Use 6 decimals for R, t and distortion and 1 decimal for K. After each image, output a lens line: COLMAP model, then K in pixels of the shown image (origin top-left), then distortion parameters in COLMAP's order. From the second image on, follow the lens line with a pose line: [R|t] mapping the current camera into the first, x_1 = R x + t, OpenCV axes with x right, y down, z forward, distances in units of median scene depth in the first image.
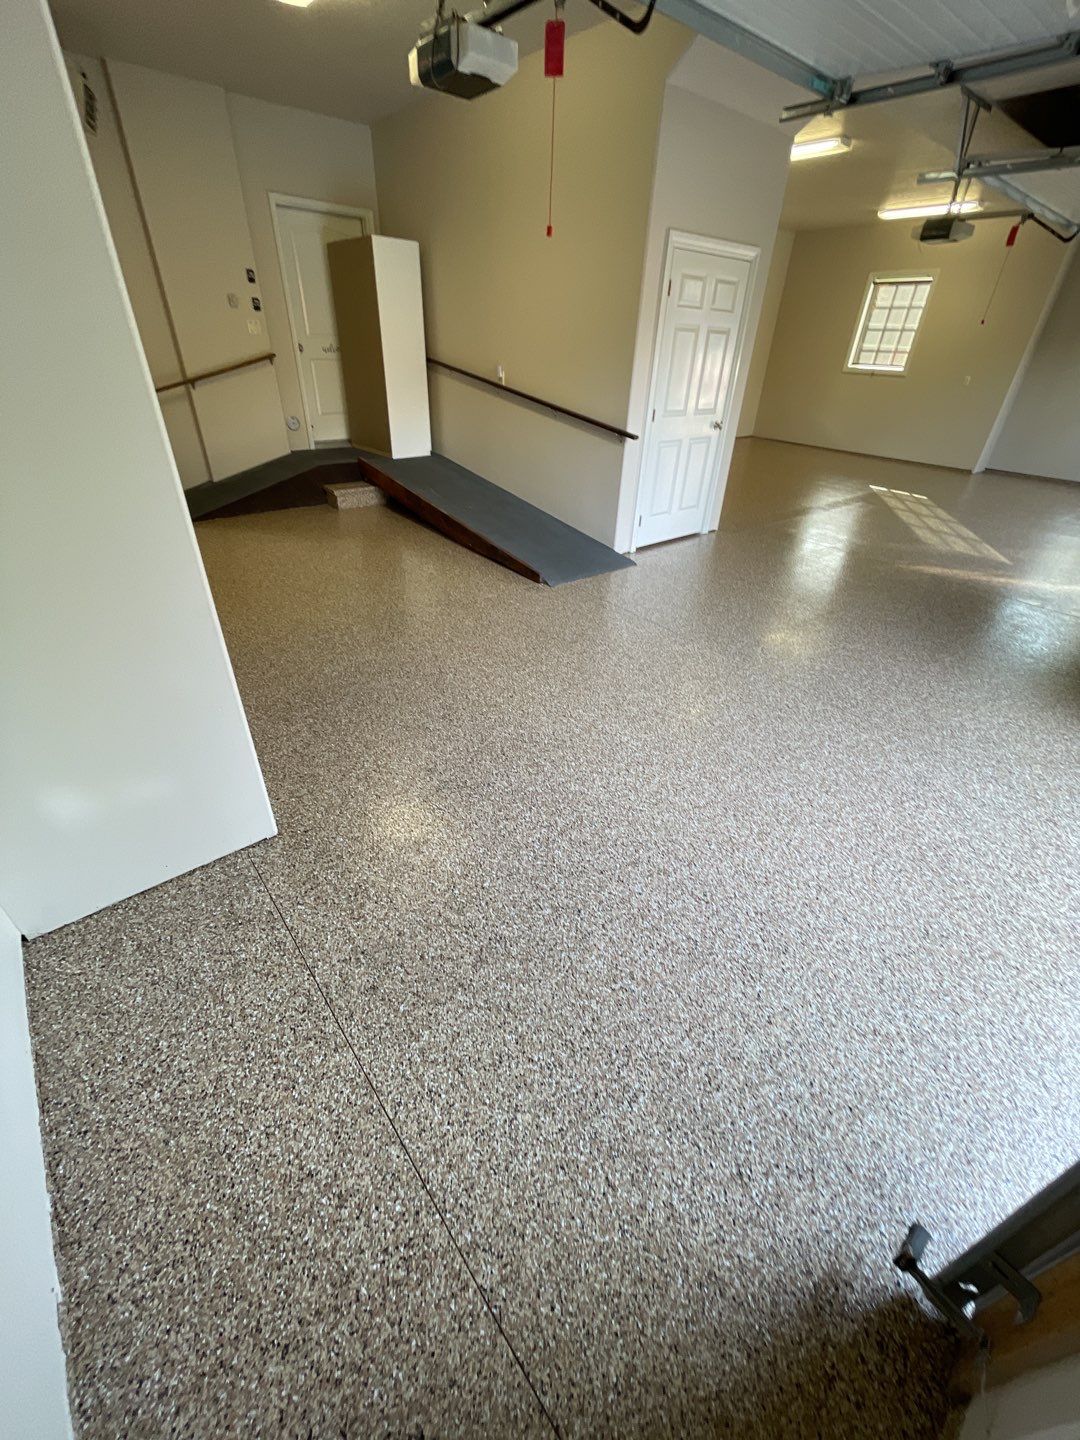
lens RADIAL K [[573.4, 0, 537.5], [0, 573.4, 721.1], [0, 0, 1]] dist [0.000937, -0.001112]
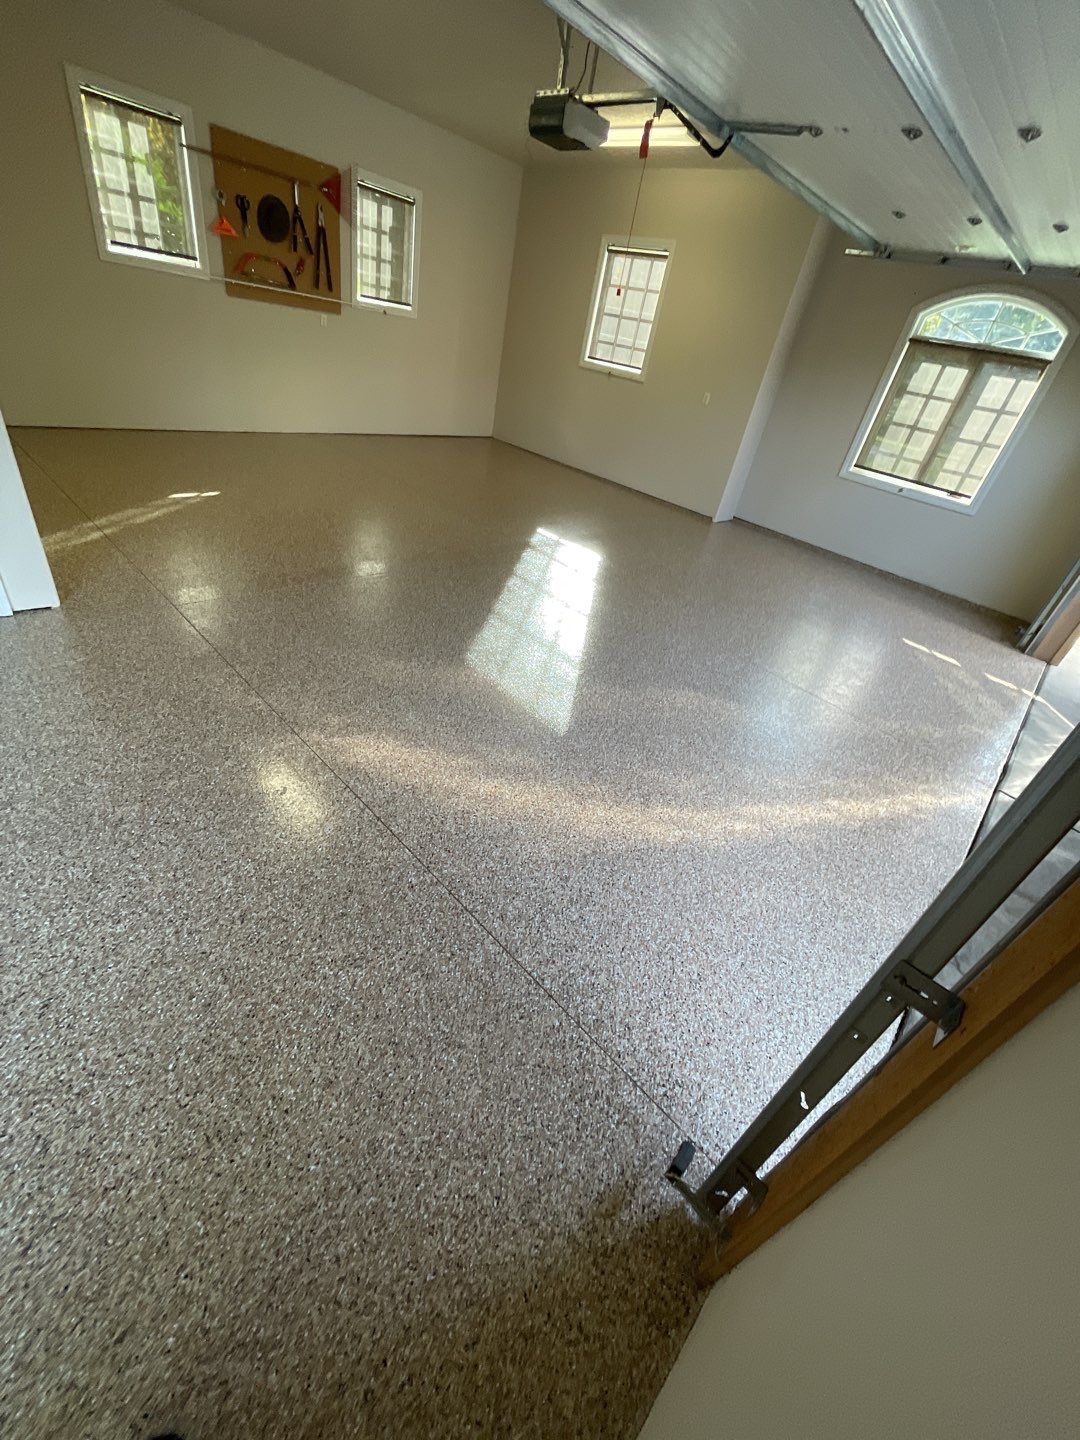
lens RADIAL K [[573.4, 0, 534.3], [0, 573.4, 723.7], [0, 0, 1]] dist [0.000937, -0.001112]
pose [[0.985341, 0.046673, 0.164085, 1.402725], [-0.051159, 0.998421, 0.023219, -0.574360], [-0.162742, -0.031273, 0.986173, 0.930999]]
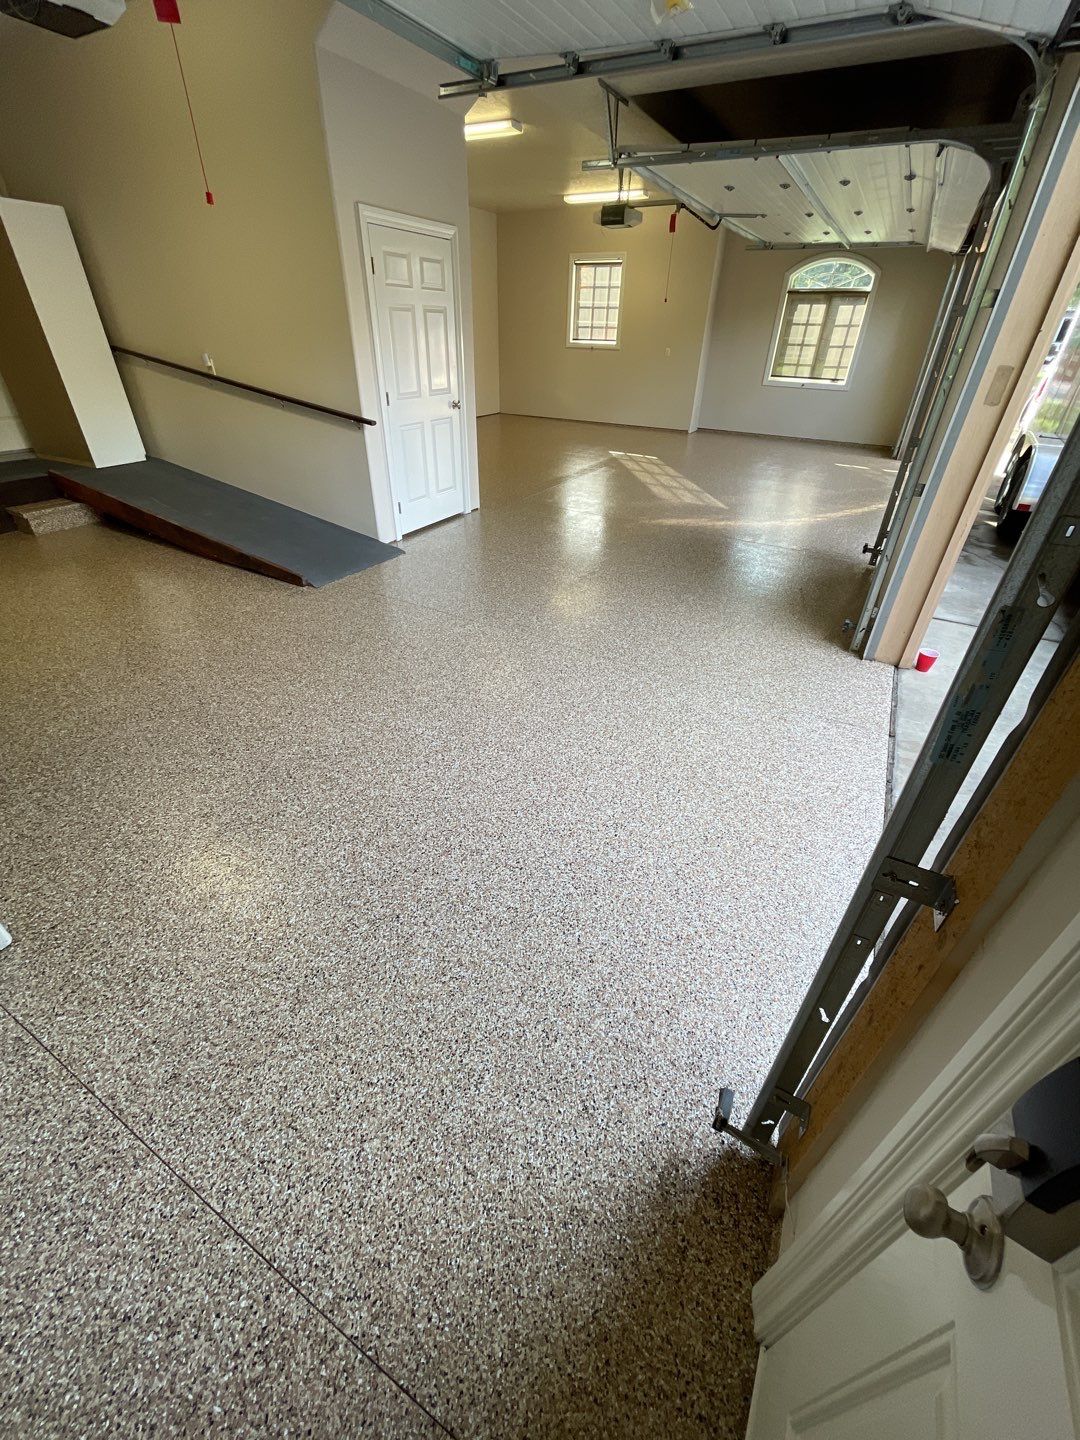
lens RADIAL K [[573.4, 0, 535.0], [0, 573.4, 721.7], [0, 0, 1]] dist [0.000937, -0.001112]
pose [[0.931865, -0.219609, 0.288789, 0.053480], [0.212545, 0.975545, 0.056011, 0.002334], [-0.294027, 0.009186, 0.955753, -0.001628]]
